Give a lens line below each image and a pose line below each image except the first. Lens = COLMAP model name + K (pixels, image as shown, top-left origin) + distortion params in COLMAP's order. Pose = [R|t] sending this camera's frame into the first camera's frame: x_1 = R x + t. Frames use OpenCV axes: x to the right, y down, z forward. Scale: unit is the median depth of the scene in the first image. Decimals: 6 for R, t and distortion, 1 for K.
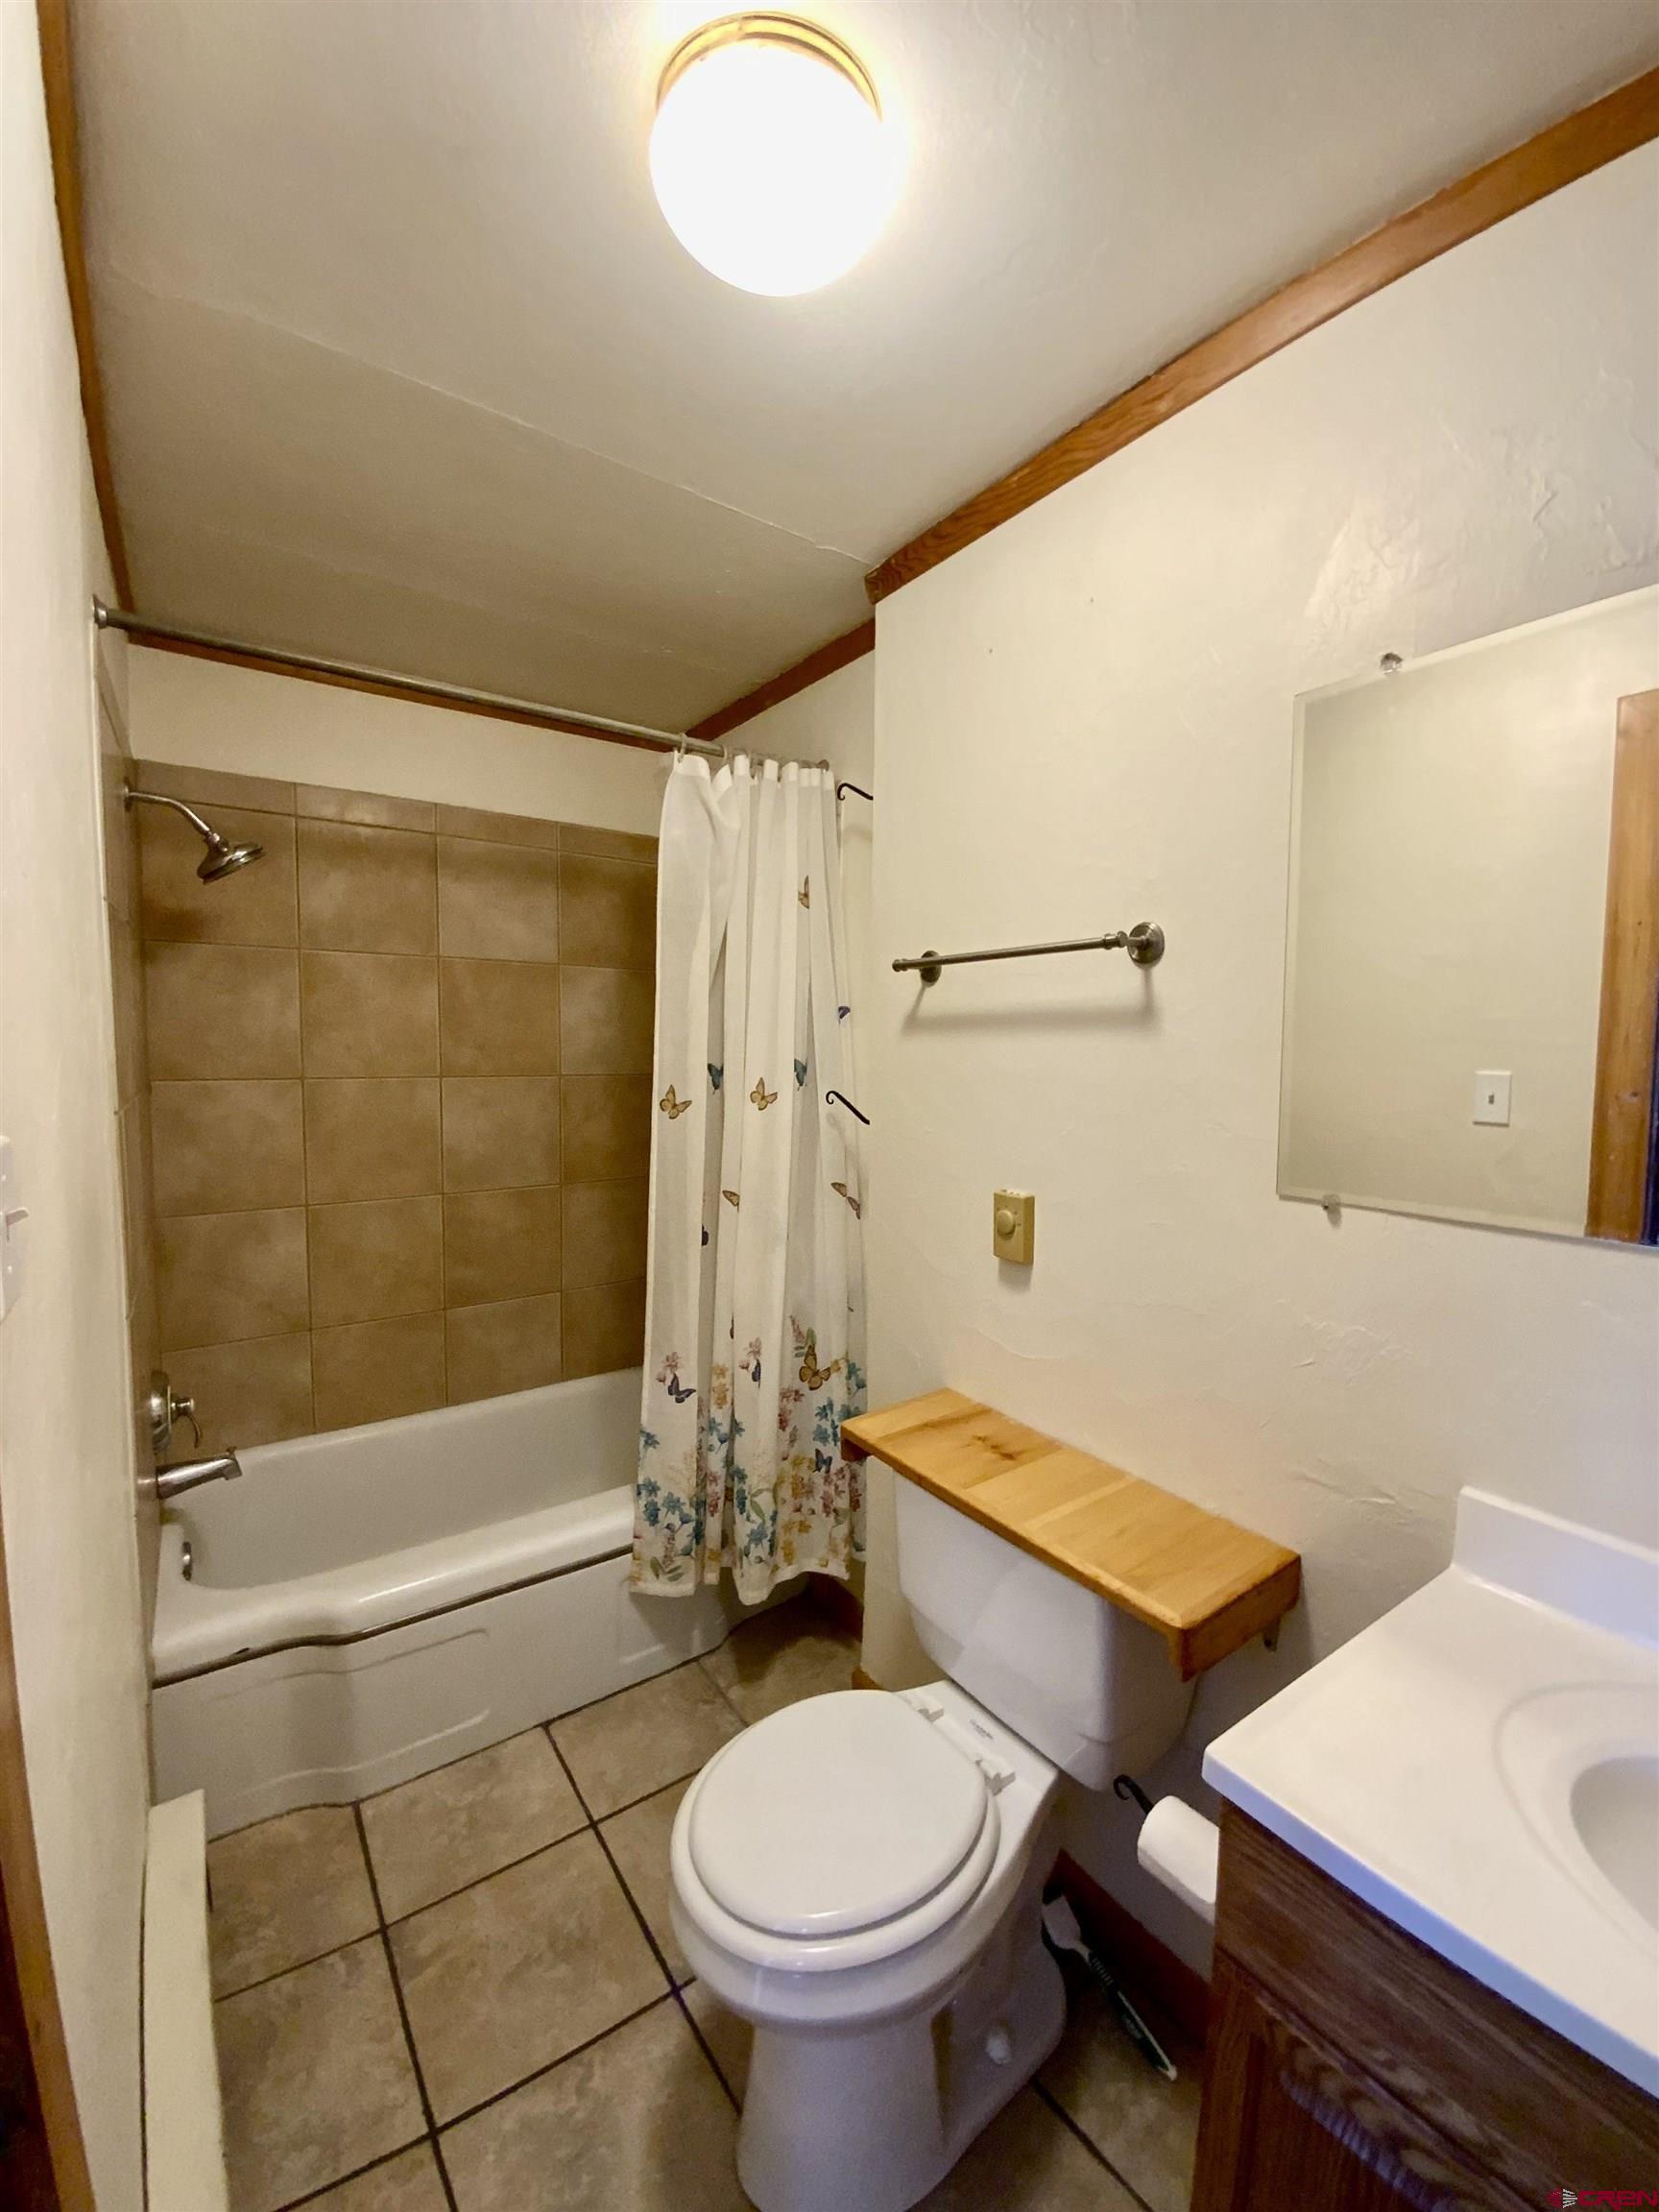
lens RADIAL K [[882.5, 0, 829.5], [0, 882.5, 1106.0], [0, 0, 1]] dist [0.001701, -0.013772]
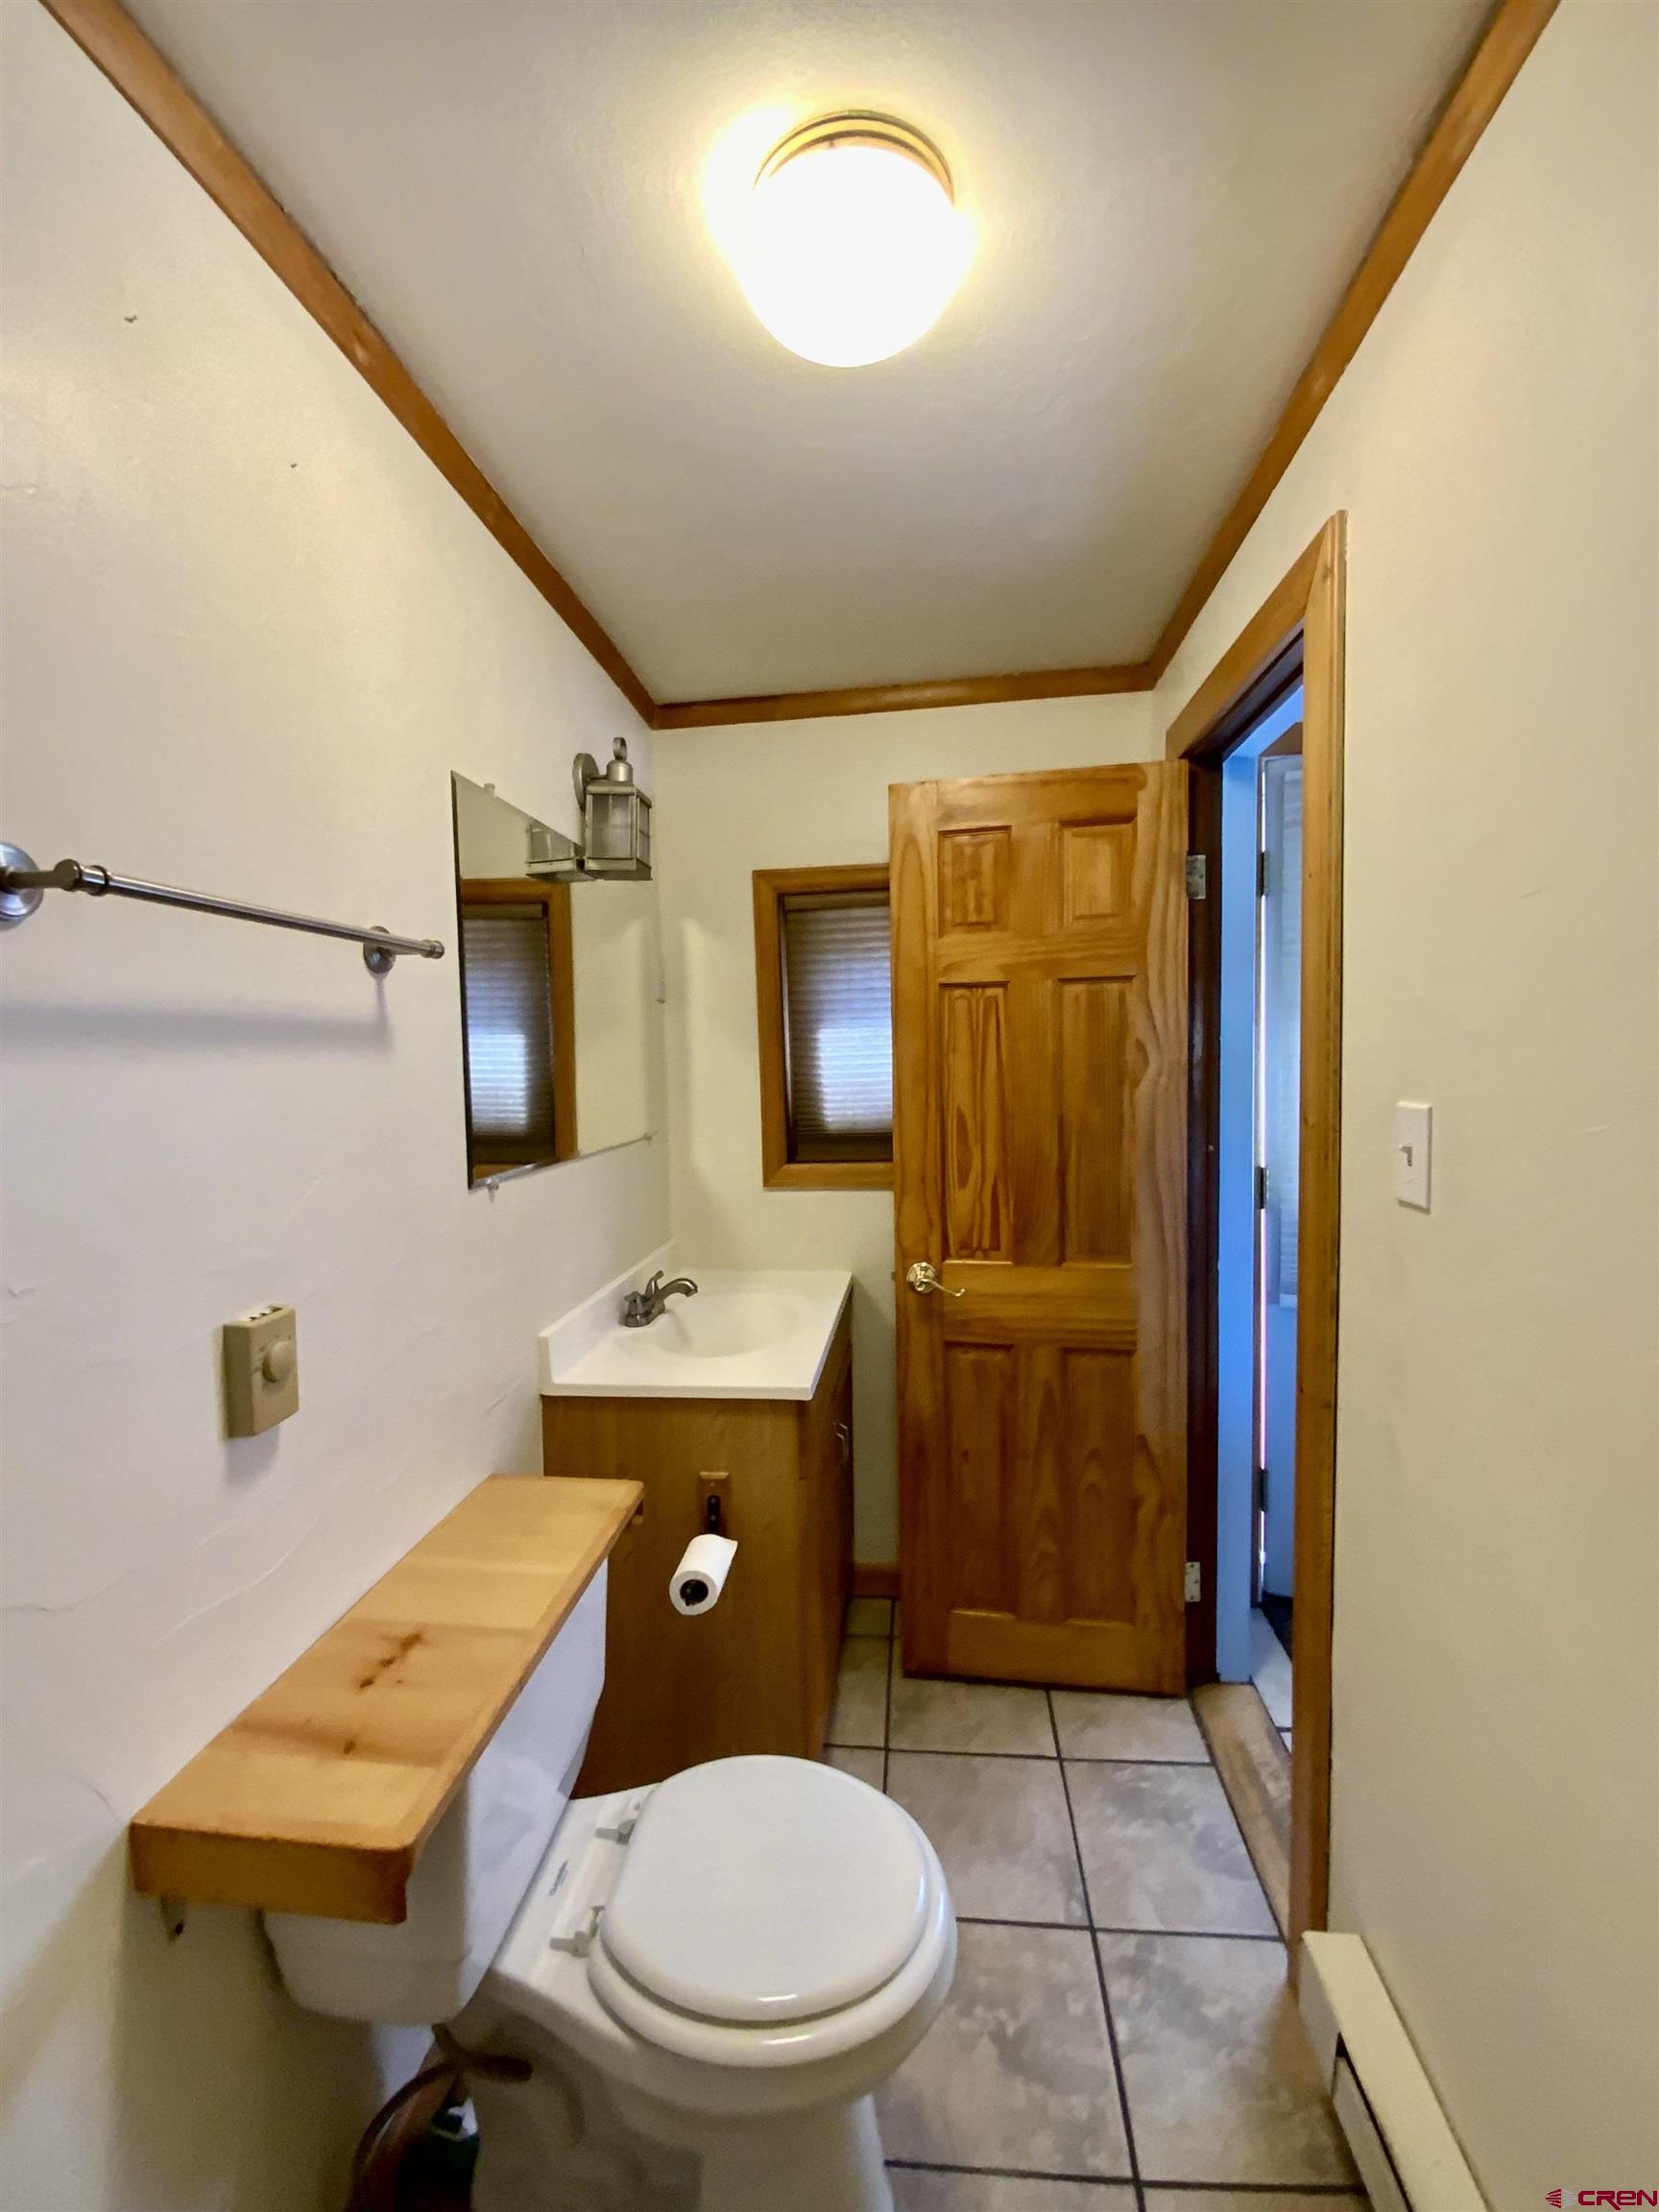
lens RADIAL K [[882.5, 0, 829.5], [0, 882.5, 1106.0], [0, 0, 1]] dist [0.001701, -0.013772]
pose [[-0.743665, -0.032286, 0.667773, -0.513858], [0.066852, 0.990236, 0.122327, -0.096661], [-0.665202, 0.135612, -0.734245, 1.249211]]
